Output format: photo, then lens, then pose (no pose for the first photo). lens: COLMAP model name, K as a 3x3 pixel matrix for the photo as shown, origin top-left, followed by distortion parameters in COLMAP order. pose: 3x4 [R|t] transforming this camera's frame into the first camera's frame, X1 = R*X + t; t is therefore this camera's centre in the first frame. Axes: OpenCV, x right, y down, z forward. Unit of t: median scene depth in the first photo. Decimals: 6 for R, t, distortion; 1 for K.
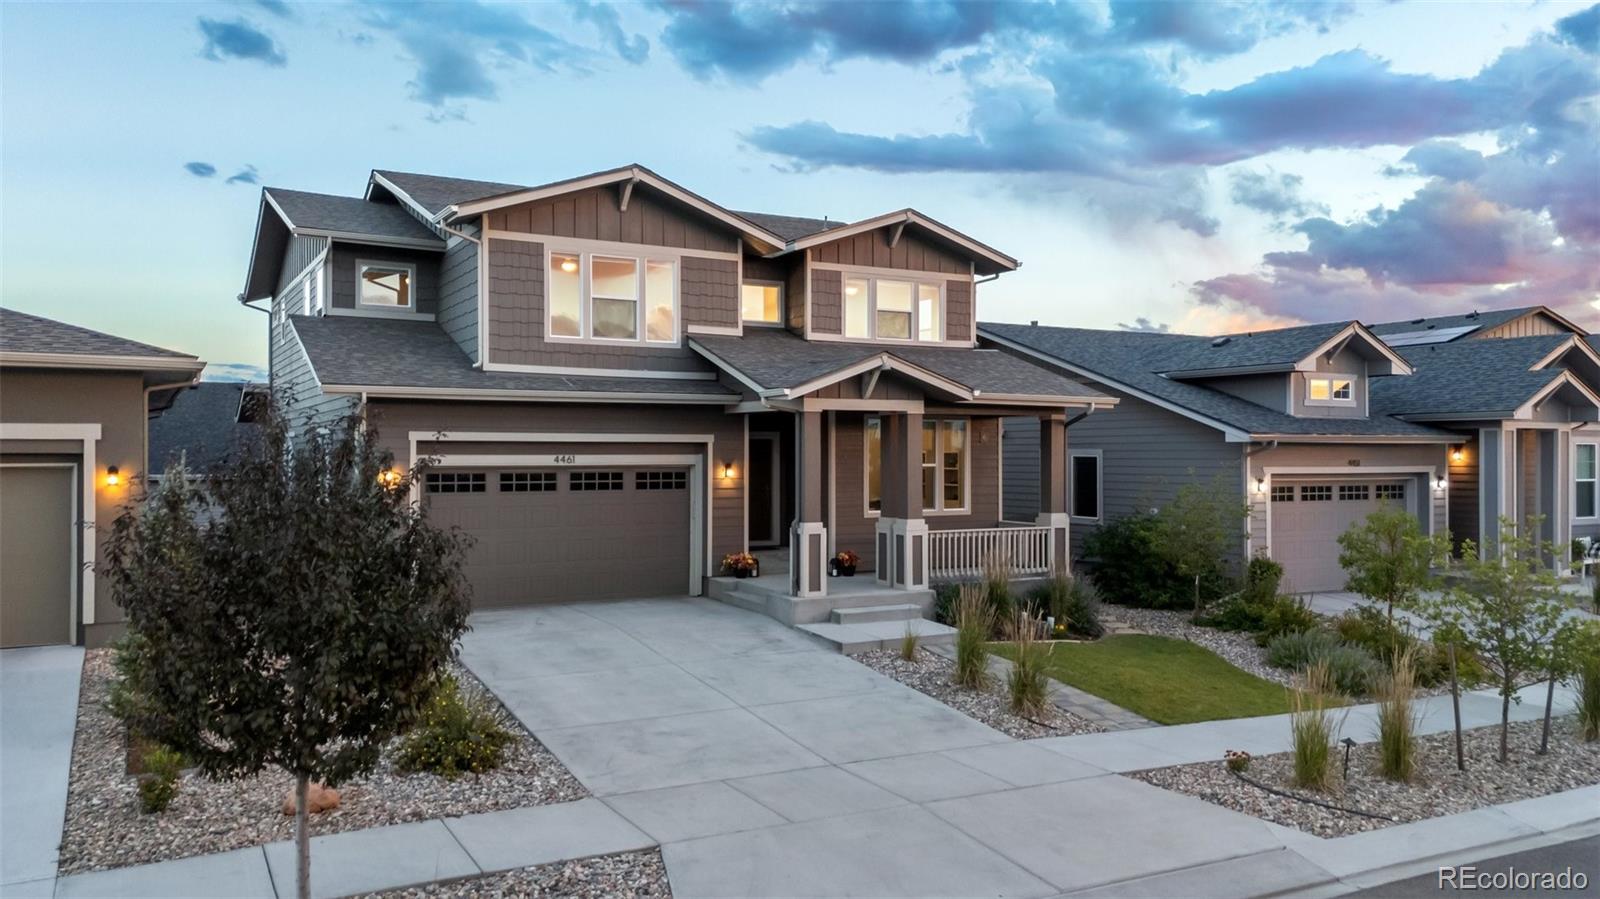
lens RADIAL K [[1170.1, 0, 800.0], [0, 1170.1, 449.5], [0, 0, 1]] dist [0.074027, -0.077368]
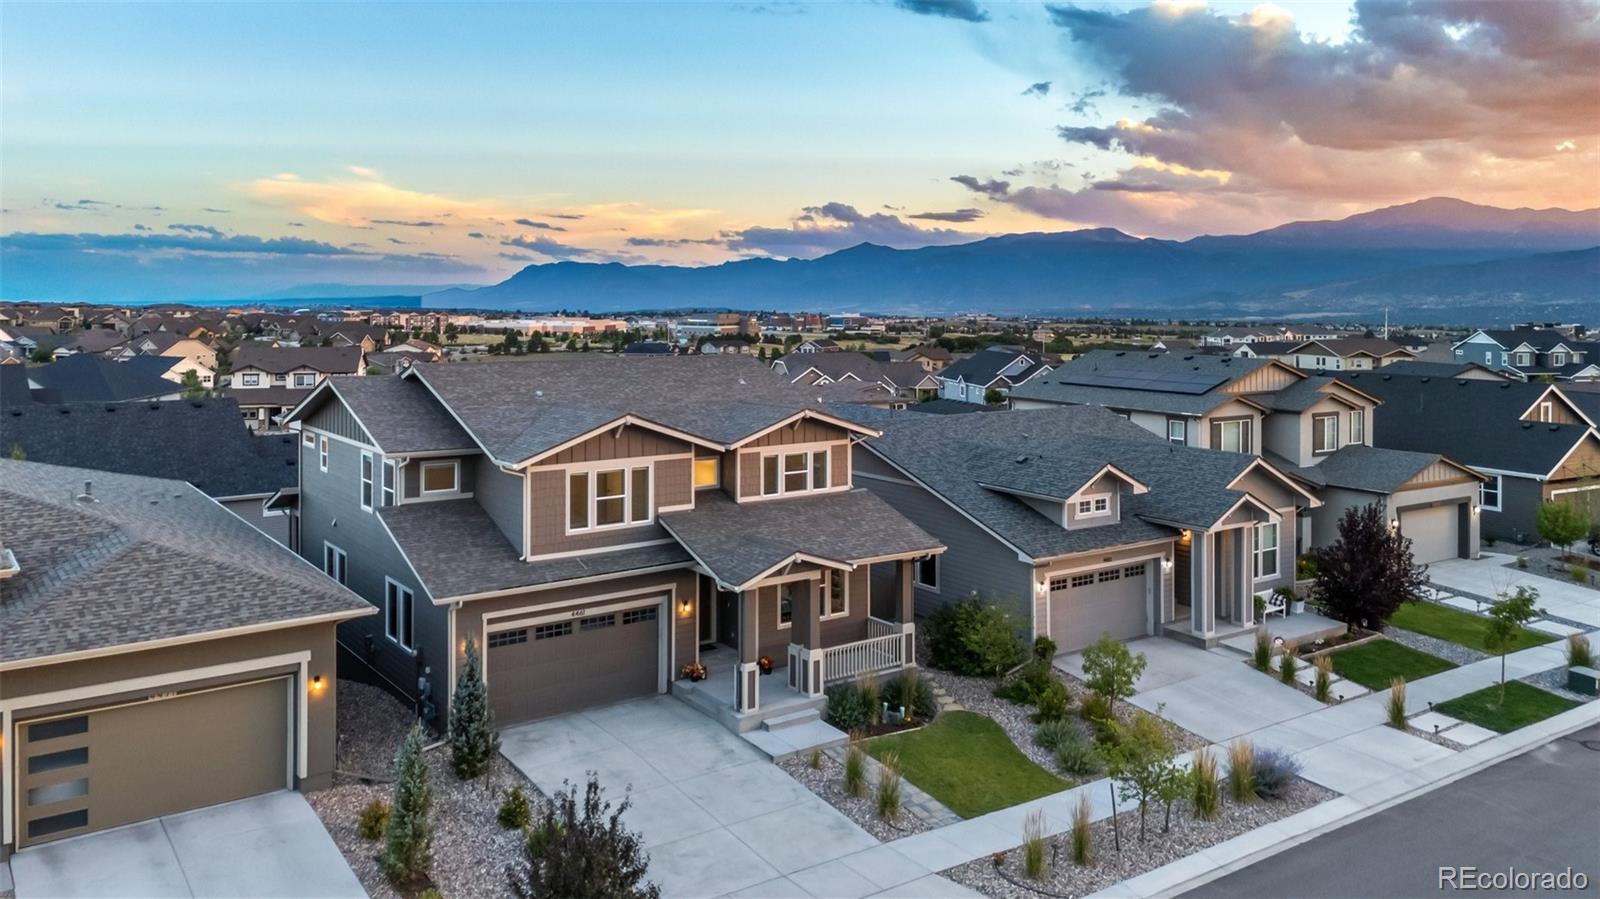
lens RADIAL K [[1210.3, 0, 804.5], [0, 1210.3, 315.2], [0, 0, 1]] dist [0.090295, -0.104508]
pose [[0.992122, 0.003003, 0.125238, -0.111702], [-0.005140, 0.999847, 0.016747, -0.391560], [-0.125169, -0.017259, 0.991985, -0.543206]]
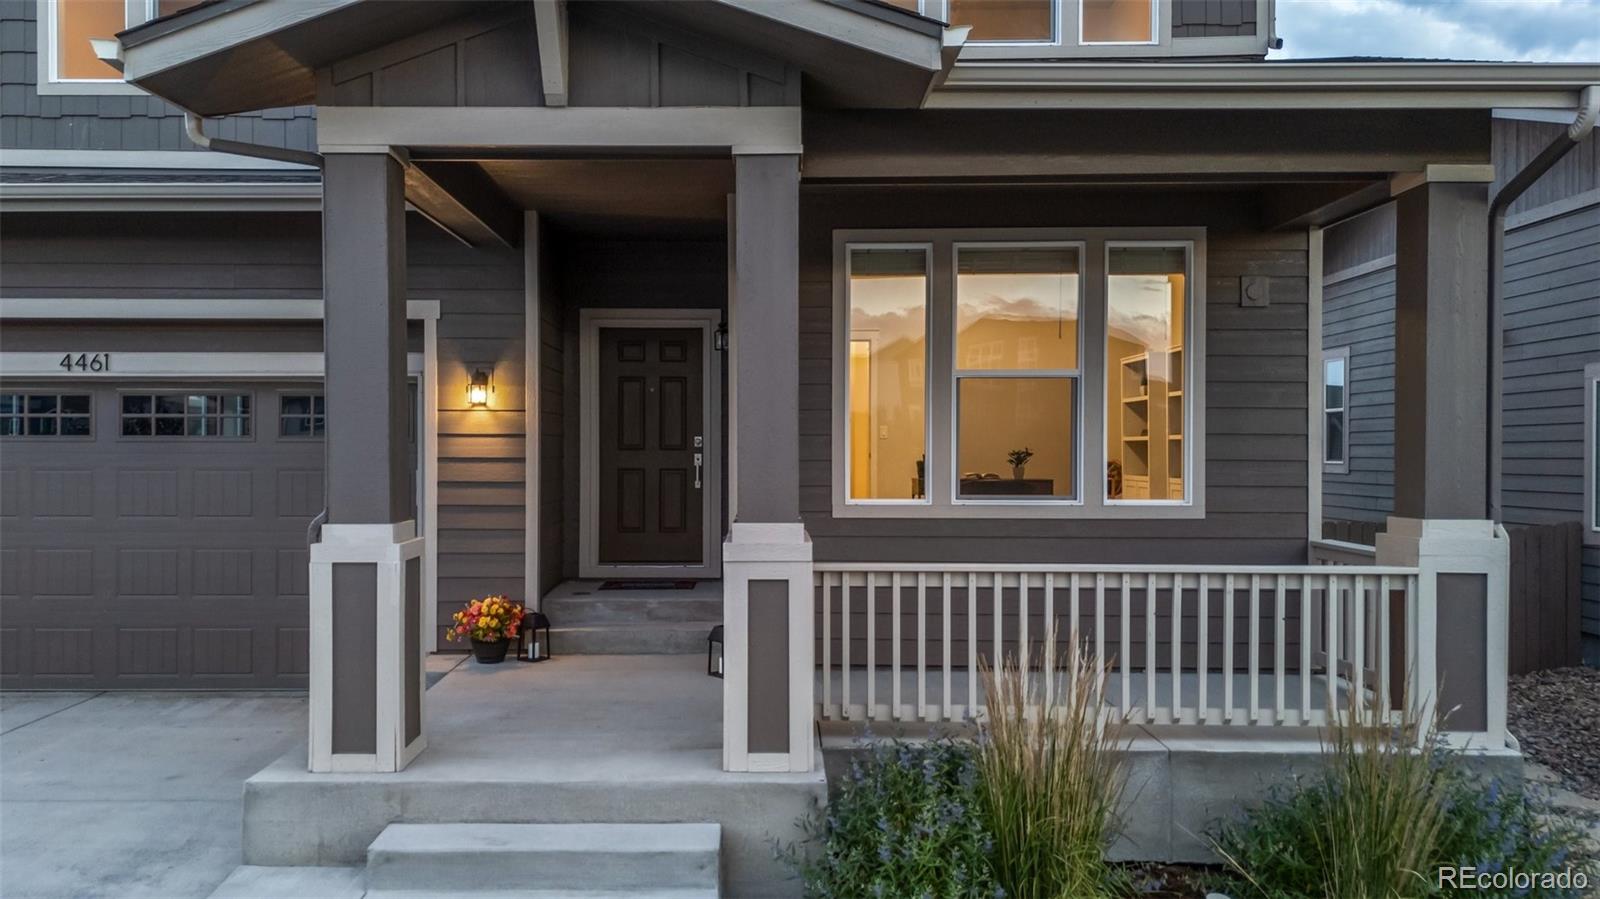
lens RADIAL K [[1175.8, 0, 762.9], [0, 1175.8, 456.5], [0, 0, 1]] dist [0.048497, 0.000587]
pose [[0.874970, 0.002029, -0.484174, 0.233063], [0.000910, 0.999983, 0.005835, 0.040887], [0.484177, -0.005546, 0.874952, 0.734583]]
